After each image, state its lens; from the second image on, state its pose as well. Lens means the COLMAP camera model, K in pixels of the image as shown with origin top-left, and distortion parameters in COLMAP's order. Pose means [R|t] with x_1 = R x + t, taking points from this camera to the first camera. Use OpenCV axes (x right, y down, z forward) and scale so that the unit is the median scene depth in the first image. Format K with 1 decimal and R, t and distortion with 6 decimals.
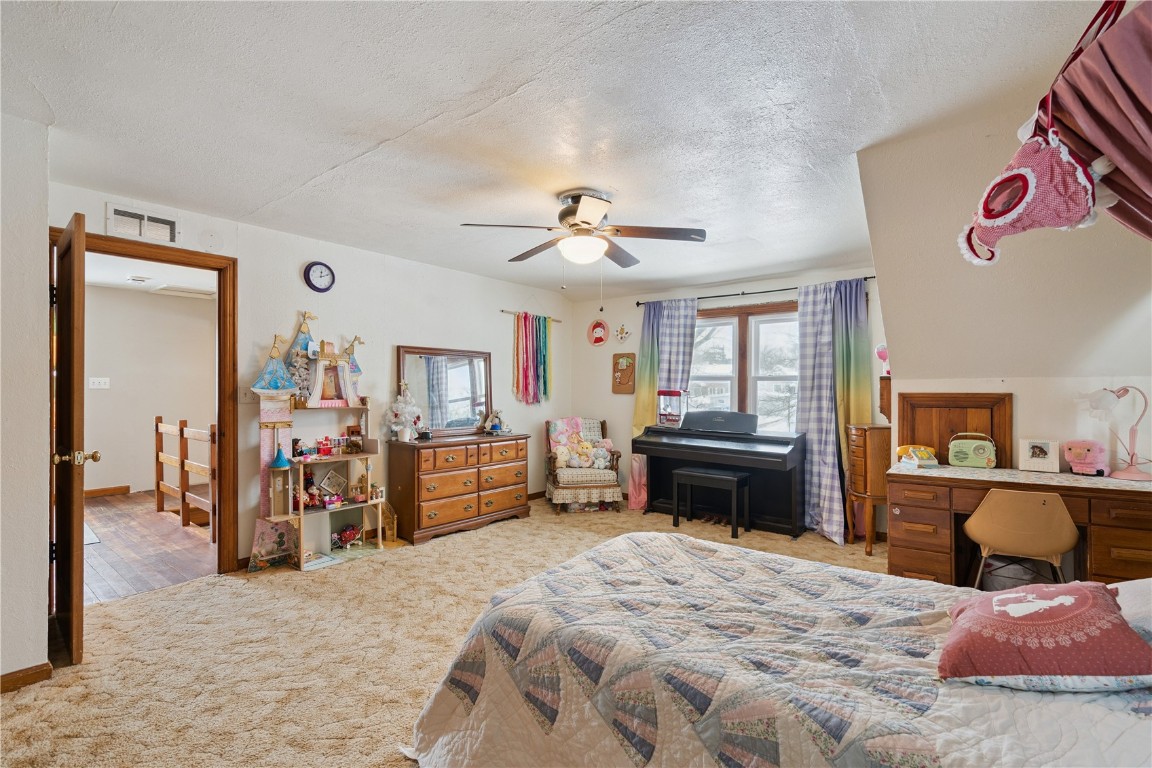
lens RADIAL K [[525.4, 0, 578.4], [0, 525.4, 393.1], [0, 0, 1]] dist [-0.001215, -0.000207]
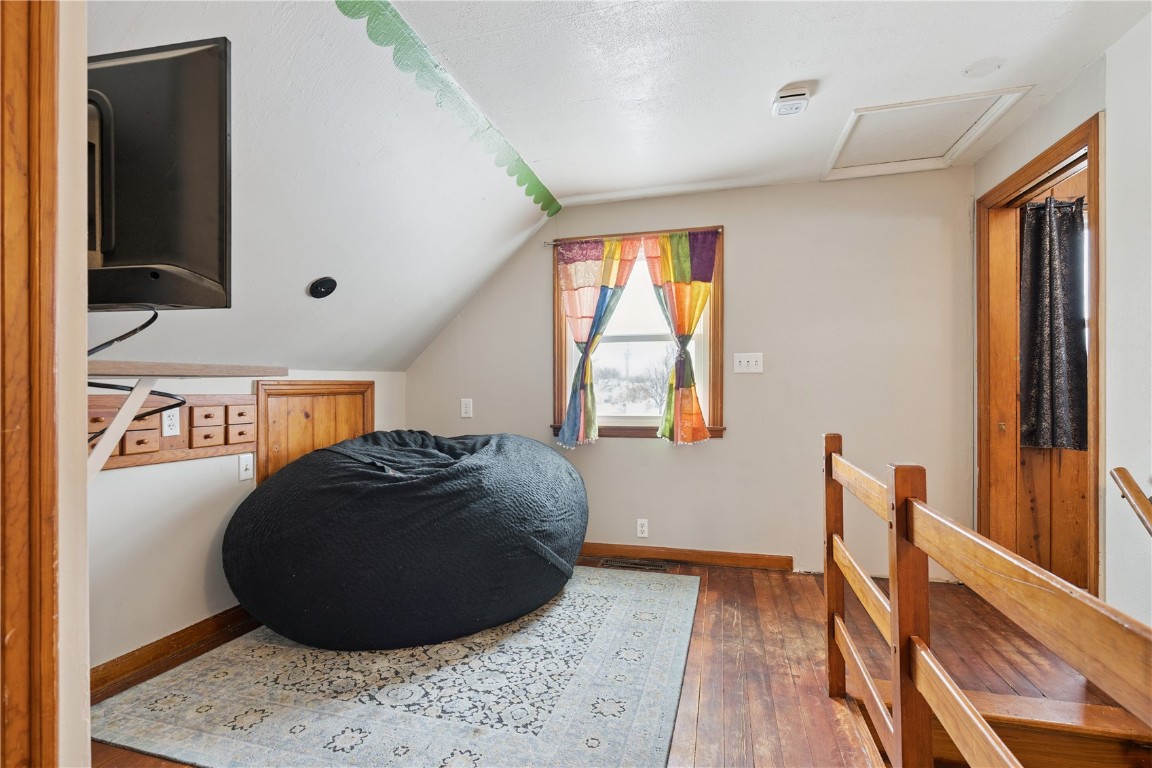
lens RADIAL K [[525.4, 0, 578.4], [0, 525.4, 393.1], [0, 0, 1]] dist [-0.001215, -0.000207]
pose [[0.402270, -0.000324, -0.915521, -0.224119], [0.001116, 0.999999, 0.000137, 0.006230], [0.915521, -0.001077, 0.402270, 0.288493]]
